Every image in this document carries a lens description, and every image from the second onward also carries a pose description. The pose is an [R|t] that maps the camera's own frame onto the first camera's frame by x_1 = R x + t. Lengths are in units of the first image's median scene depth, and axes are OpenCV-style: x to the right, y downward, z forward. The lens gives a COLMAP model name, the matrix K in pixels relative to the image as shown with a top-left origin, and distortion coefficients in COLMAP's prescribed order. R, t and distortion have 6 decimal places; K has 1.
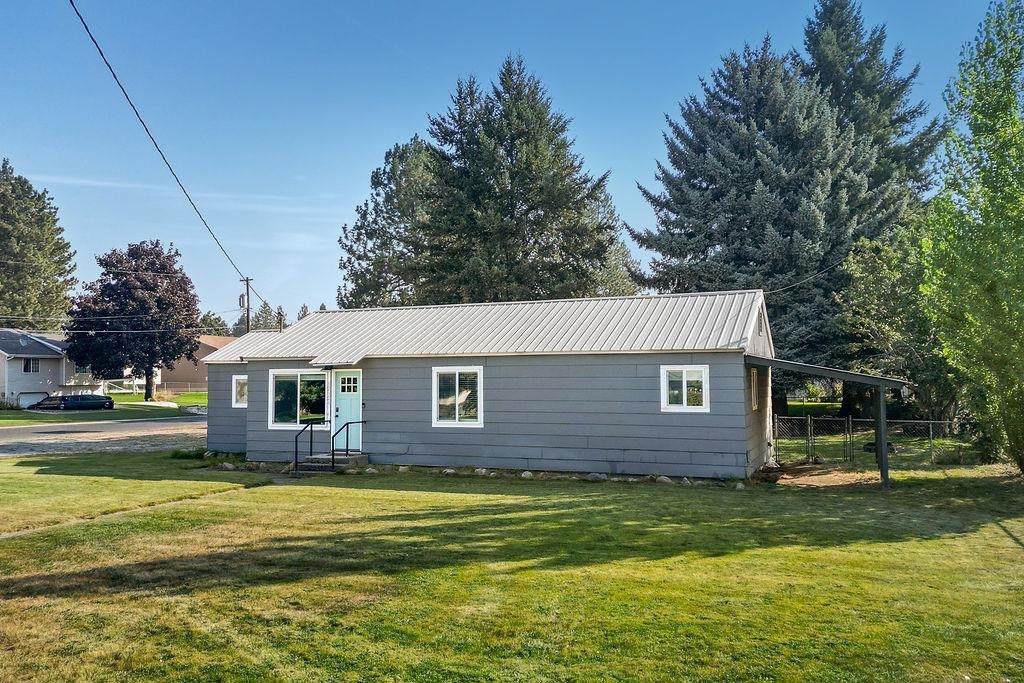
lens RADIAL K [[818.0, 0, 512.0], [0, 818.0, 341.5], [0, 0, 1]] dist [0.062564, -0.006884]
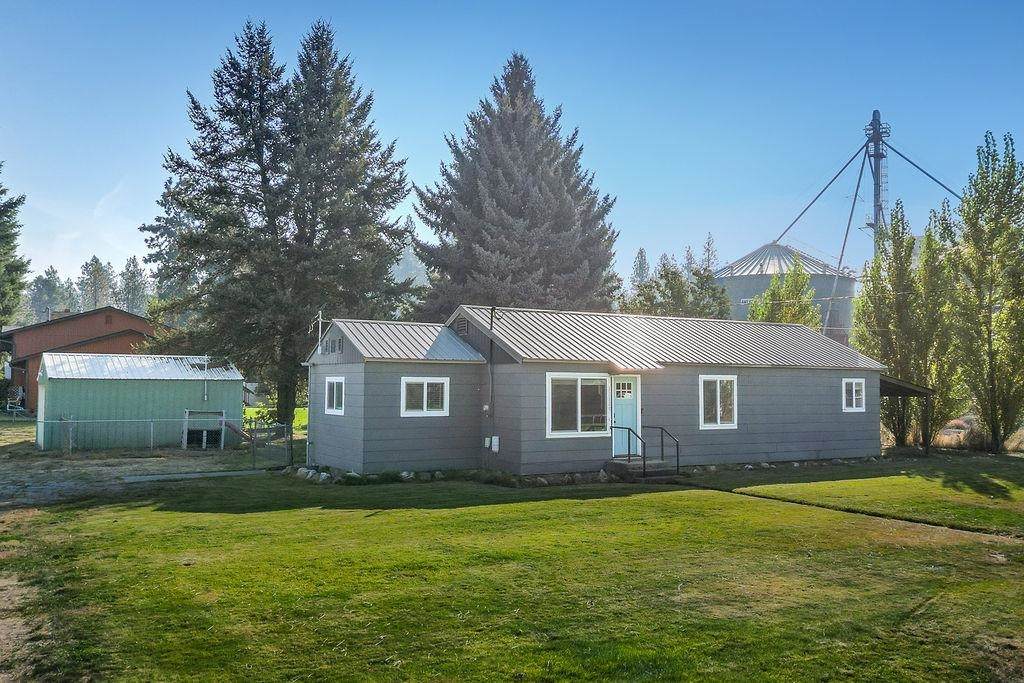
lens RADIAL K [[853.0, 0, 512.0], [0, 853.0, 341.5], [0, 0, 1]] dist [0.044071, -0.005459]
pose [[0.617683, 0.050016, 0.784835, -1.095343], [-0.048740, 0.998492, -0.025272, 0.026477], [-0.784915, -0.022643, 0.619189, 0.463829]]
